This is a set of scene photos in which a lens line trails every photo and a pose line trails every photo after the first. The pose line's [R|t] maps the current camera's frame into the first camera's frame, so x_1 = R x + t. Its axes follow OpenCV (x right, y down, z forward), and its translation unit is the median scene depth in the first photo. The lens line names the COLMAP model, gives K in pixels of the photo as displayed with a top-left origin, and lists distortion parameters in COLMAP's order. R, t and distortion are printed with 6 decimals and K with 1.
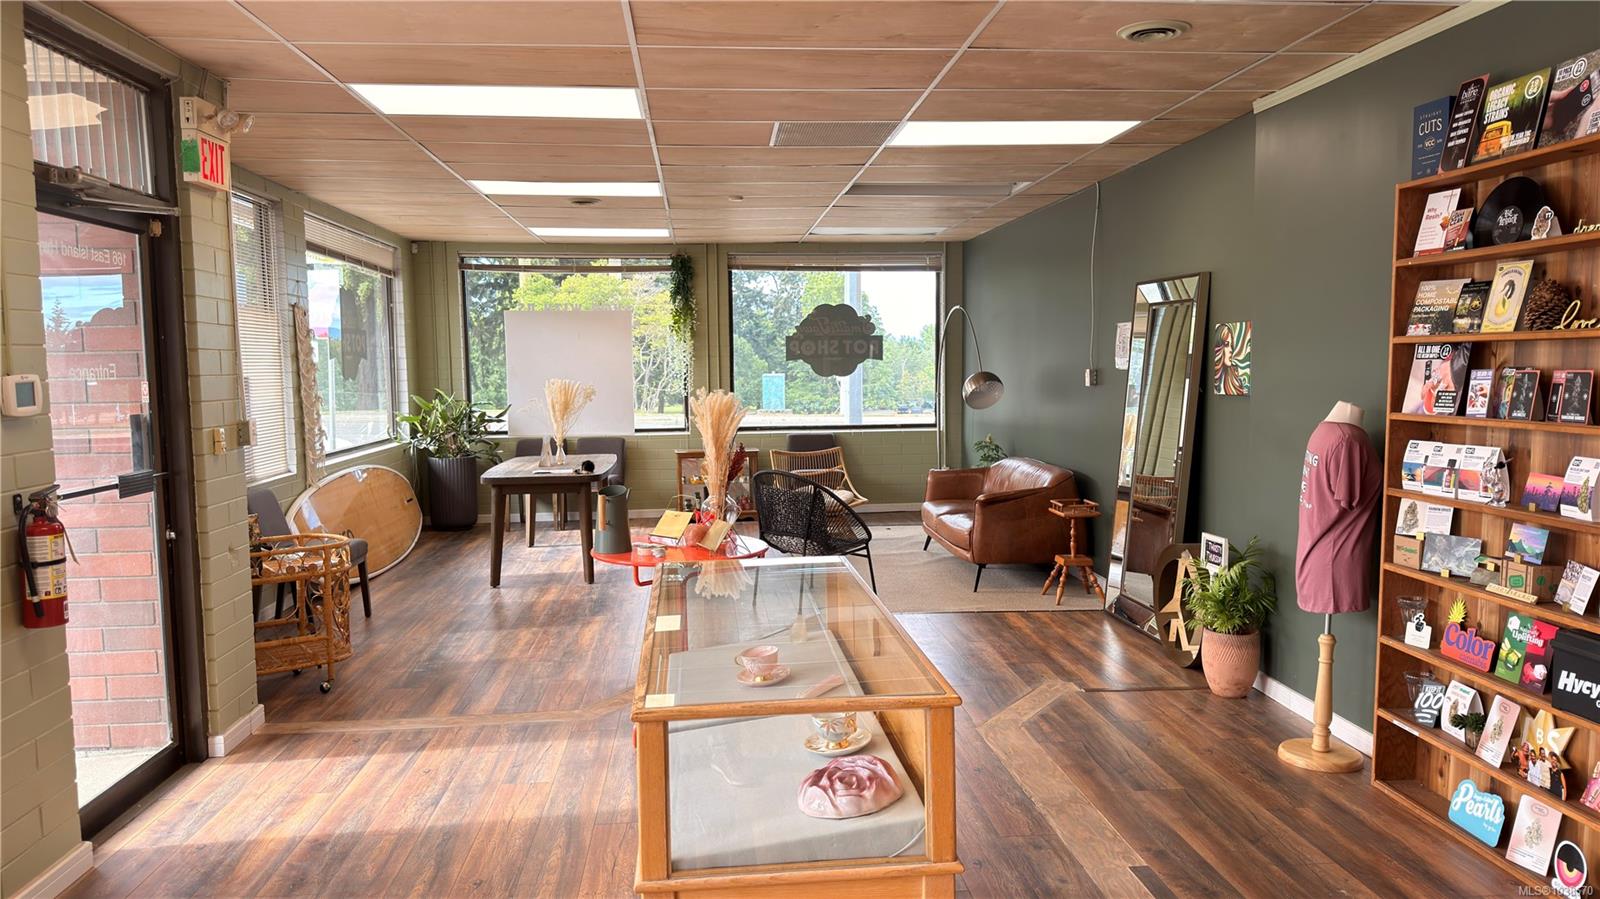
lens RADIAL K [[1083.9, 0, 793.8], [0, 1083.9, 459.9], [0, 0, 1]] dist [0.147325, -0.265136]
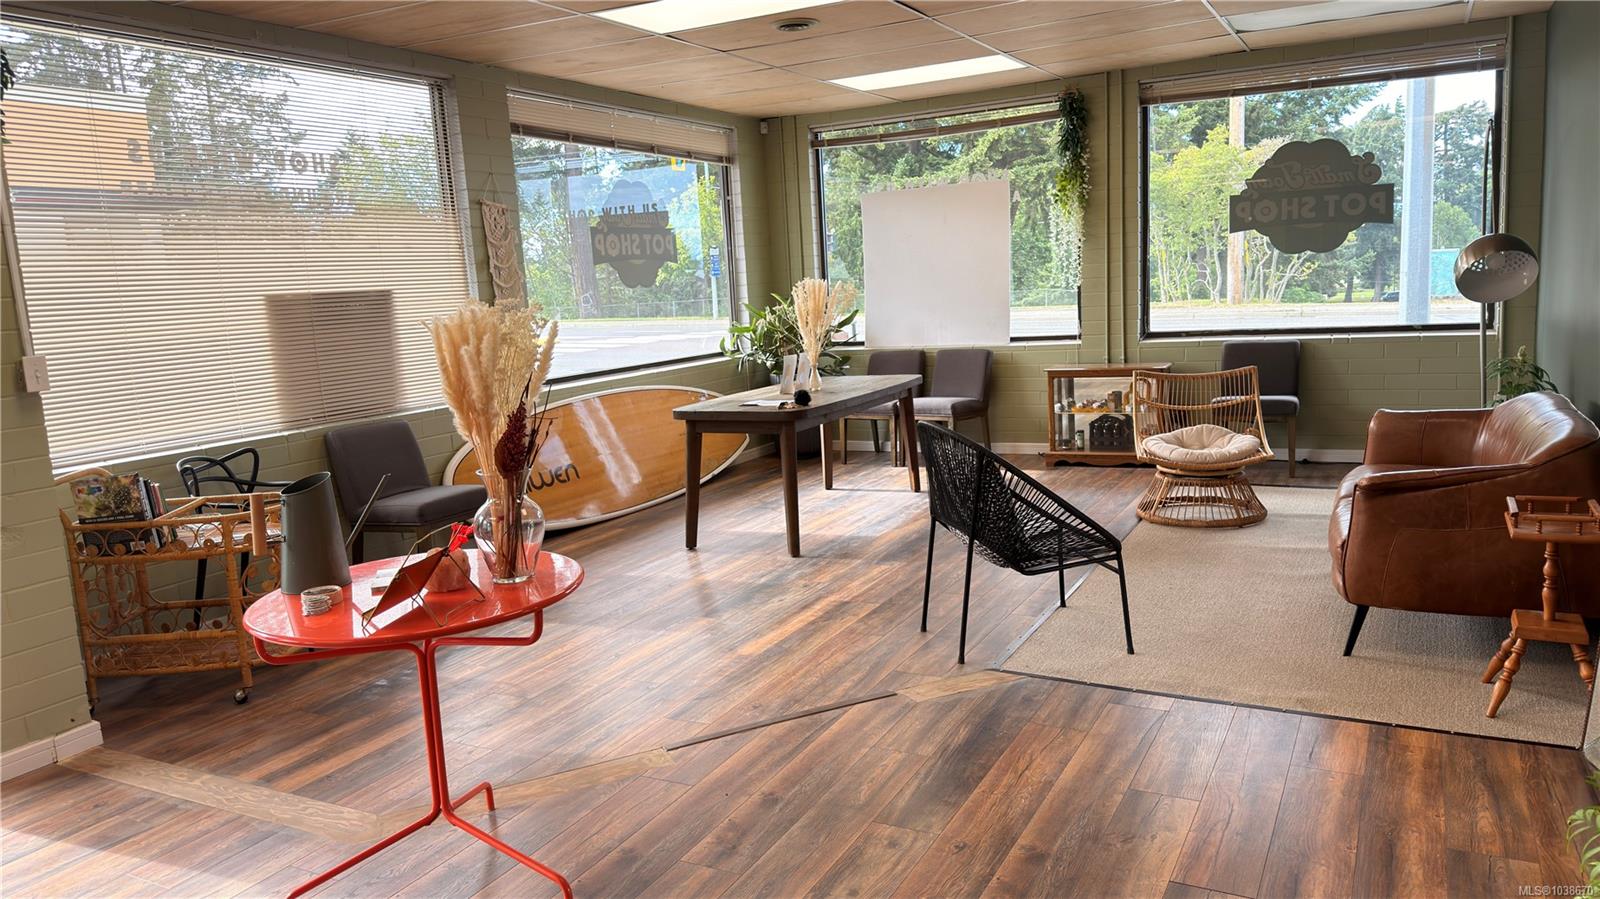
lens RADIAL K [[1097.6, 0, 803.7], [0, 1097.6, 457.8], [0, 0, 1]] dist [0.080248, -0.106990]
pose [[0.842705, 0.051619, -0.535895, 0.163696], [-0.001167, 0.995566, 0.094061, -0.018260], [0.538374, -0.078640, 0.839029, 0.290697]]
